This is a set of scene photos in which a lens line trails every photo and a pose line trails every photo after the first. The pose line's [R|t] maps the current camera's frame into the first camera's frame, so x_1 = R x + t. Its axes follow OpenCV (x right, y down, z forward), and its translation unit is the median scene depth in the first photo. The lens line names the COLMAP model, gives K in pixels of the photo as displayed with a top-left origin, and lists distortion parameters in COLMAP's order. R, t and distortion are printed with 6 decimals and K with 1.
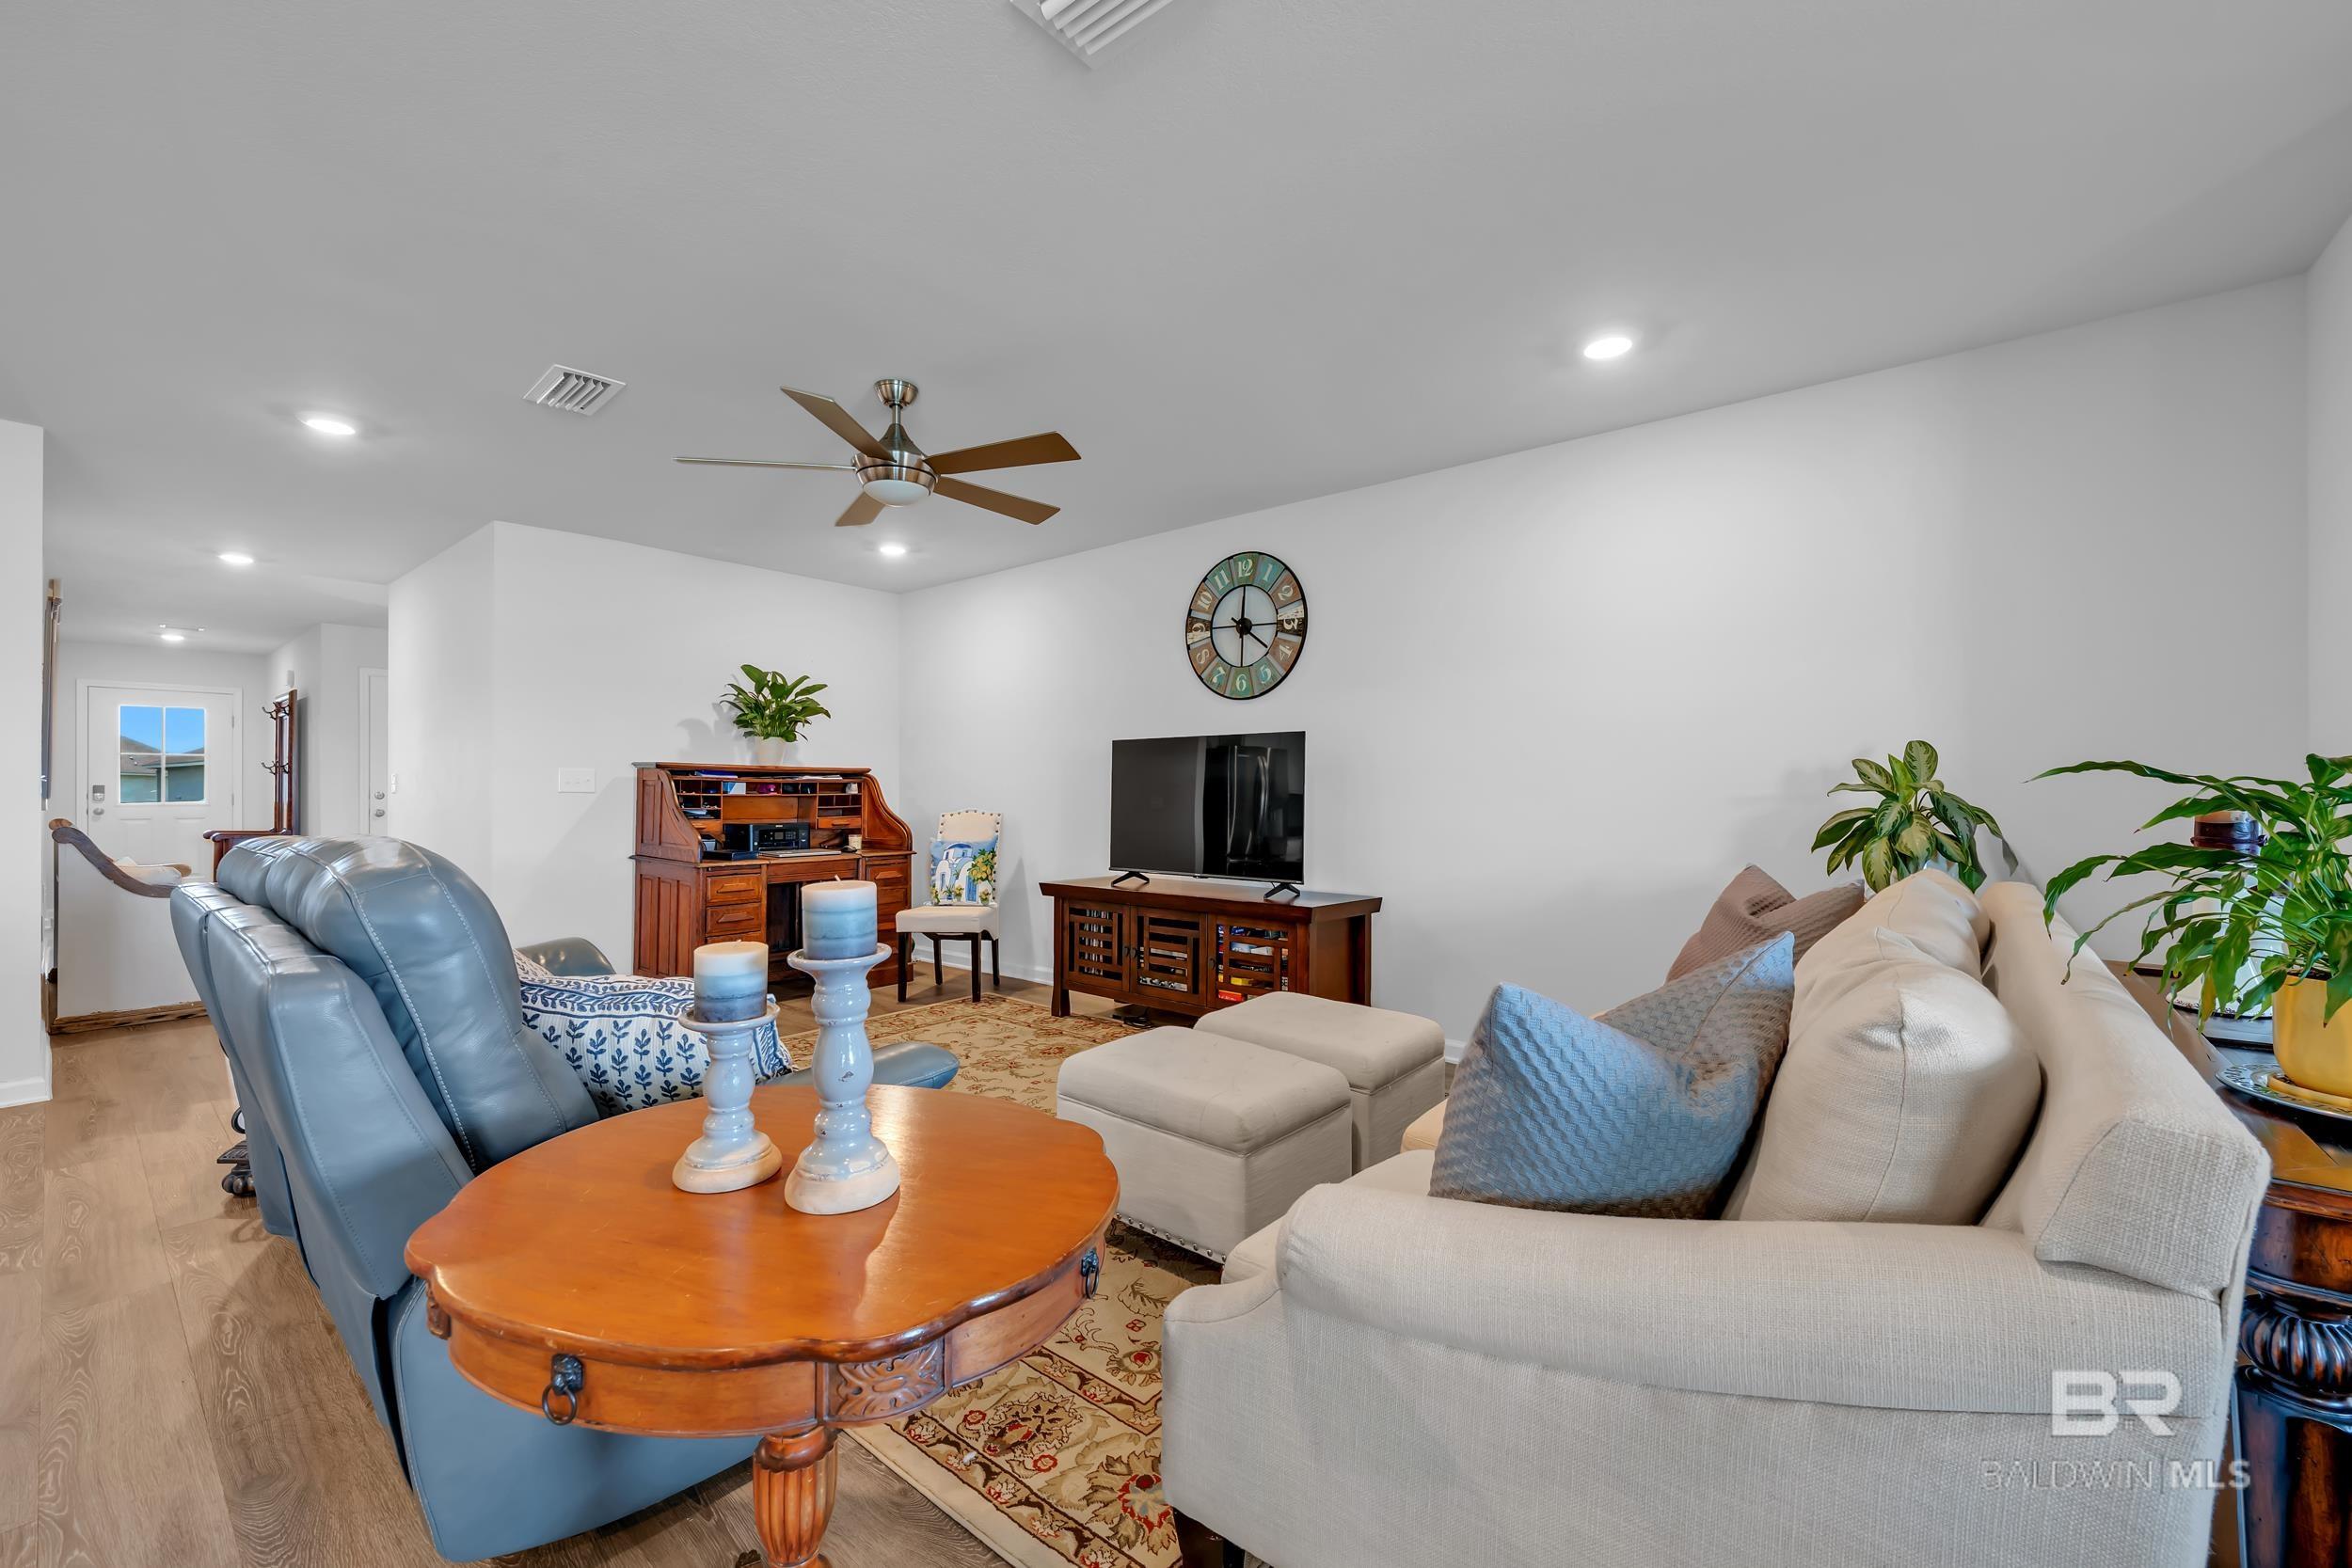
lens RADIAL K [[938.0, 0, 1180.4], [0, 938.0, 782.2], [0, 0, 1]] dist [0.000786, -0.000019]
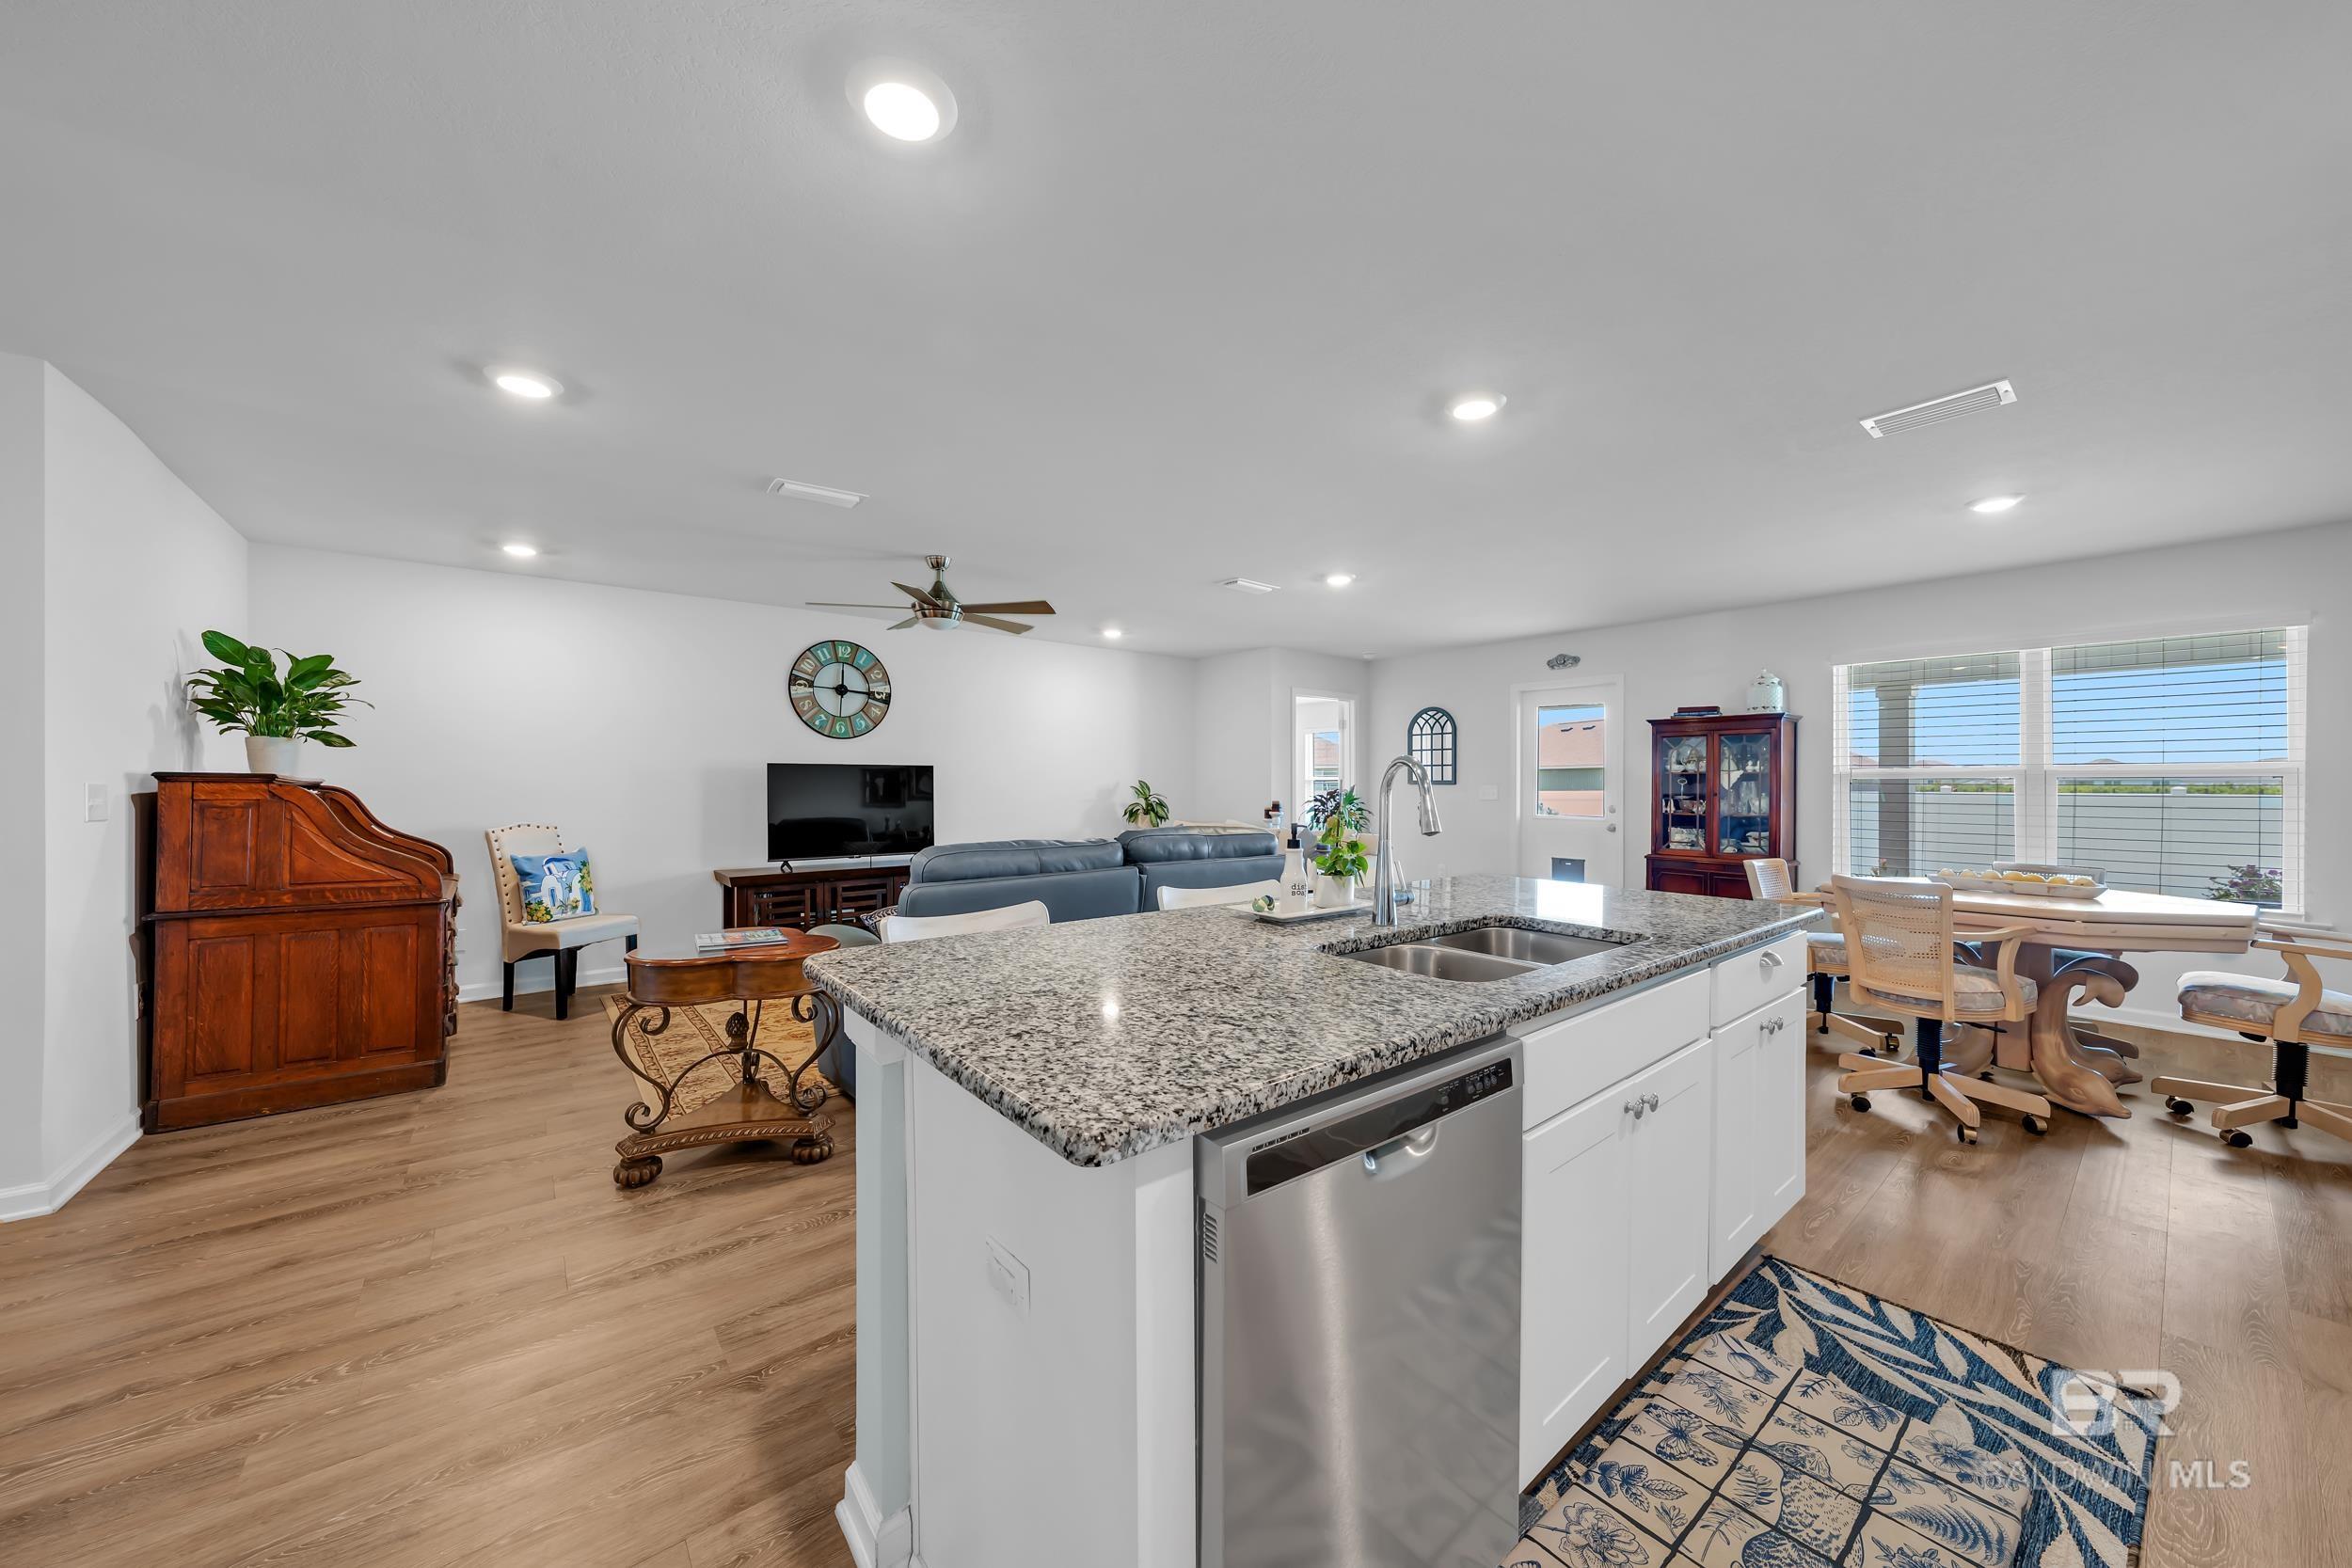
lens RADIAL K [[820.0, 0, 1172.3], [0, 820.0, 780.7], [0, 0, 1]] dist [-0.000611, 0.000356]
pose [[0.204089, 0.004595, 0.978942, -1.097583], [-0.006827, 0.999971, -0.003270, -0.020374], [-0.978929, -0.006016, 0.204114, 0.212854]]
